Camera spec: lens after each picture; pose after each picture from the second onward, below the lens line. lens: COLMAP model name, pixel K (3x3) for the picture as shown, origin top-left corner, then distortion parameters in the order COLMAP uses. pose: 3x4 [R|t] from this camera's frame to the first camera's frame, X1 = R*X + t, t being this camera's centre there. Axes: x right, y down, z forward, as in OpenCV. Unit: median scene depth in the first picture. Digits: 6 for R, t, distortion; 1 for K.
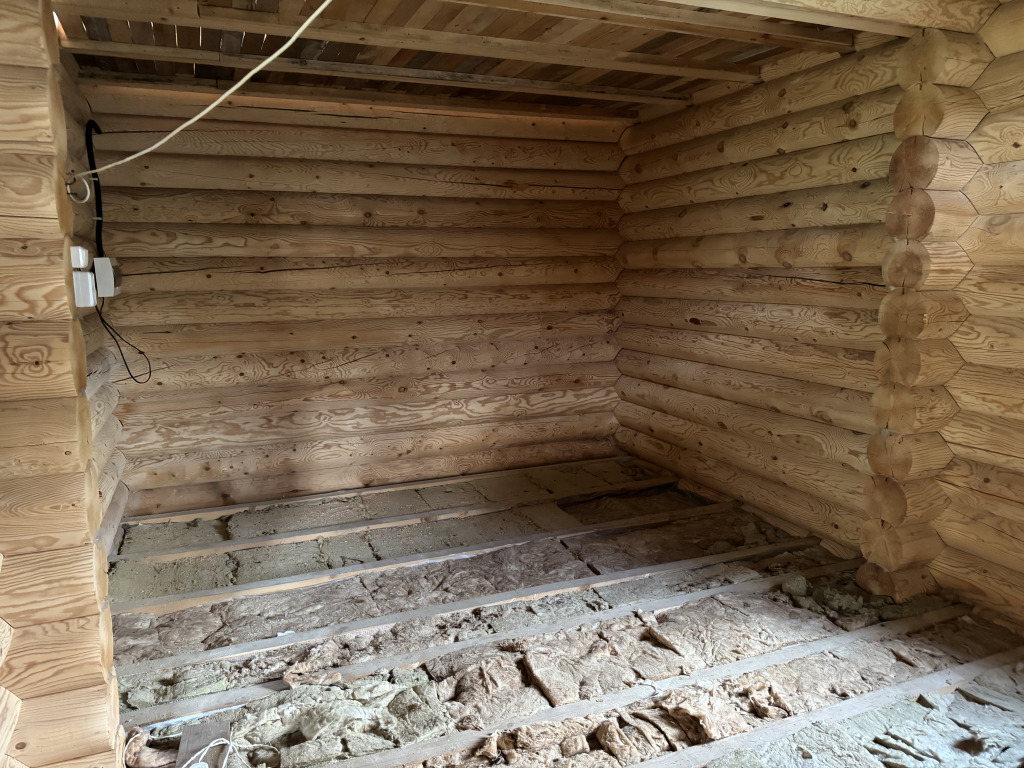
lens RADIAL K [[722.5, 0, 514.7], [0, 722.5, 388.9], [0, 0, 1]] dist [0.080816, -0.094612]
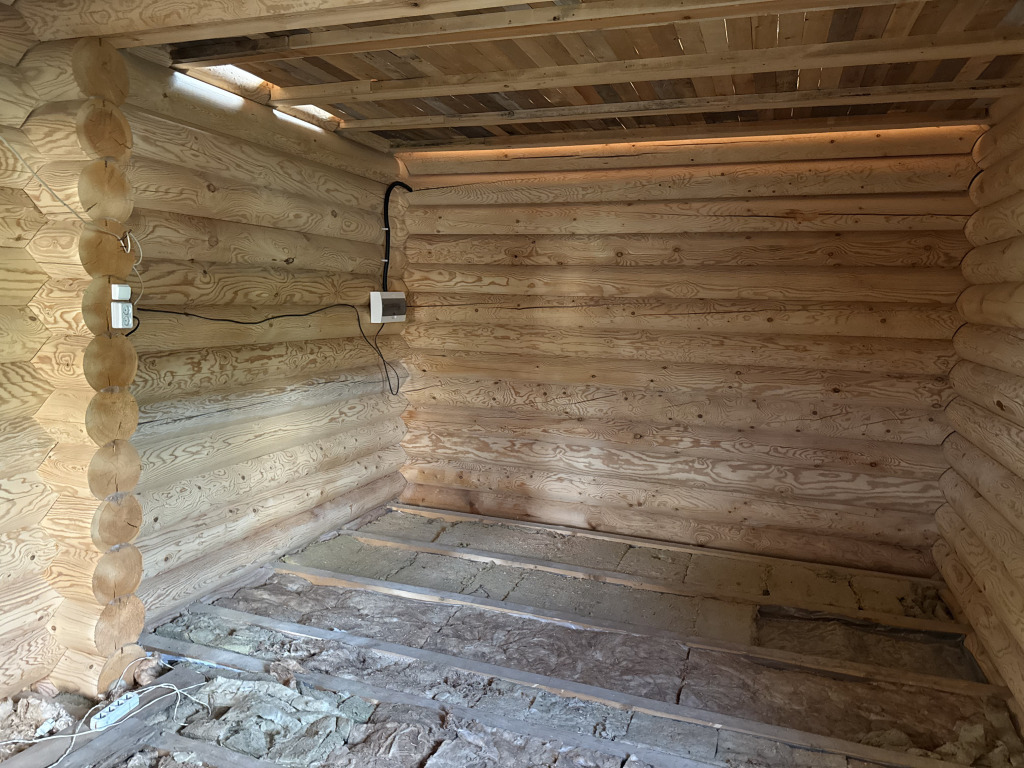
lens RADIAL K [[722.5, 0, 513.6], [0, 722.5, 386.4], [0, 0, 1]] dist [0.080816, -0.094612]
pose [[0.737641, 0.113544, -0.665578, 0.419009], [-0.145213, 0.989369, 0.007845, -0.057891], [0.659393, 0.090864, 0.746287, 0.224747]]
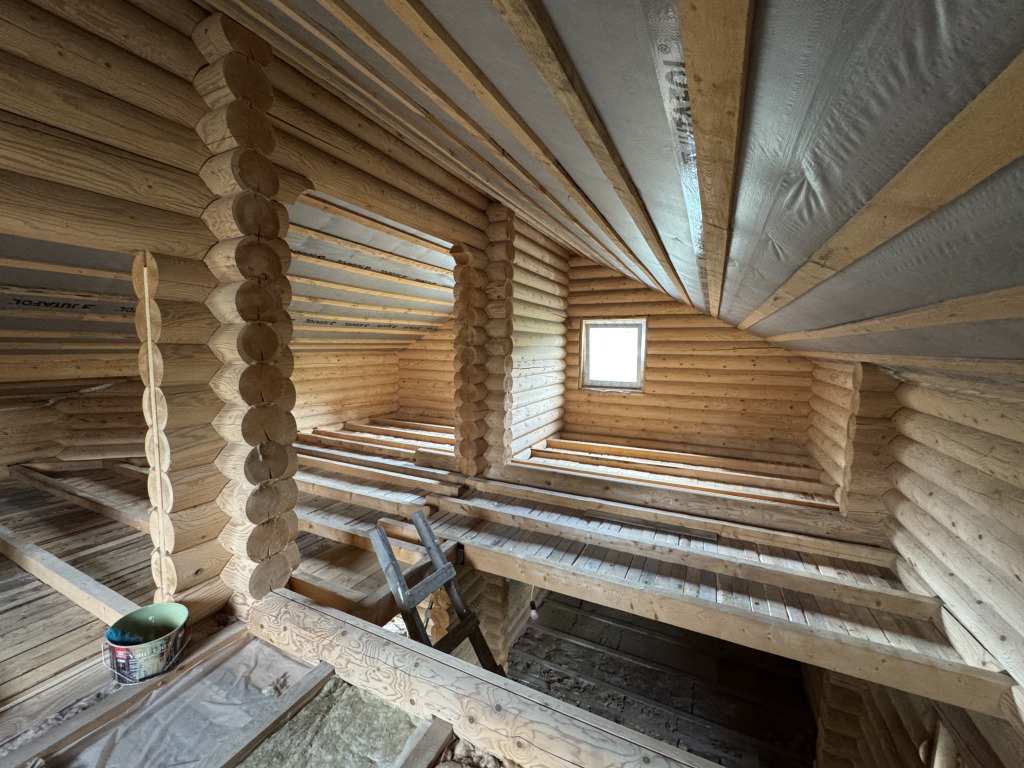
lens RADIAL K [[411.4, 0, 510.2], [0, 411.4, 383.5], [0, 0, 1]] dist [-0.002789, 0.000193]
pose [[0.658311, 0.089394, -0.747419, 0.536386], [-0.144130, 0.989521, -0.008596, -0.591133], [0.738818, 0.113384, 0.664298, -0.347989]]
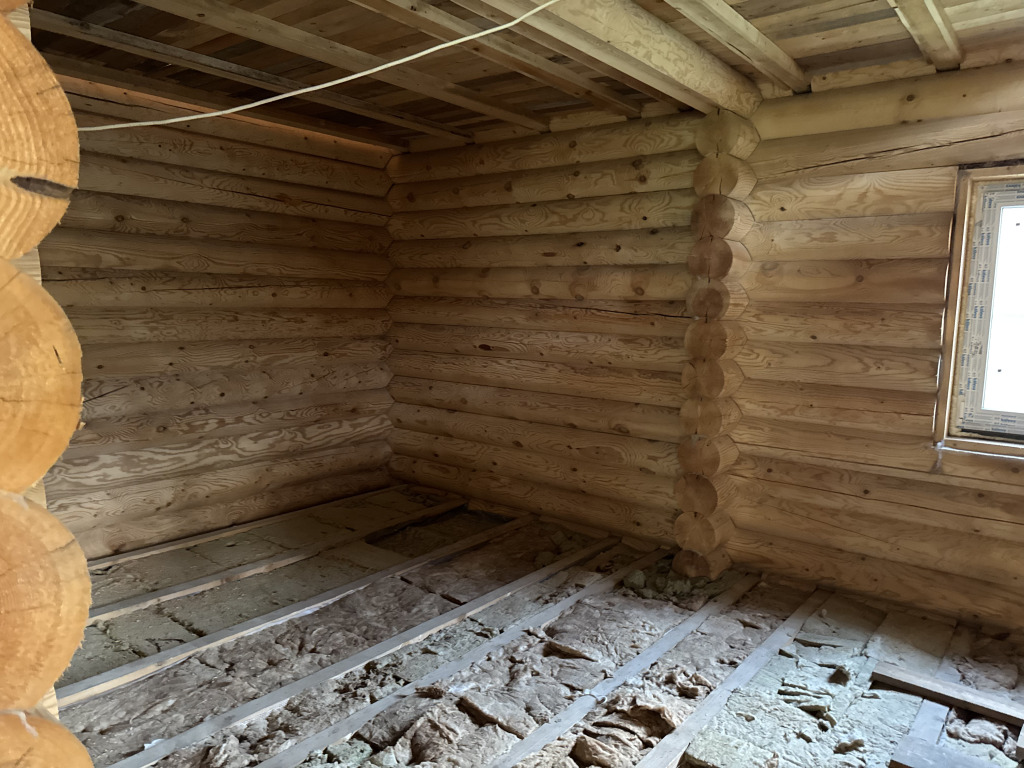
lens RADIAL K [[722.5, 0, 521.2], [0, 722.5, 386.8], [0, 0, 1]] dist [0.080816, -0.094612]
pose [[0.873703, -0.028309, 0.485634, -0.245741], [0.049945, 0.998250, -0.031665, -0.000465], [-0.483888, 0.051921, 0.873588, 0.076779]]
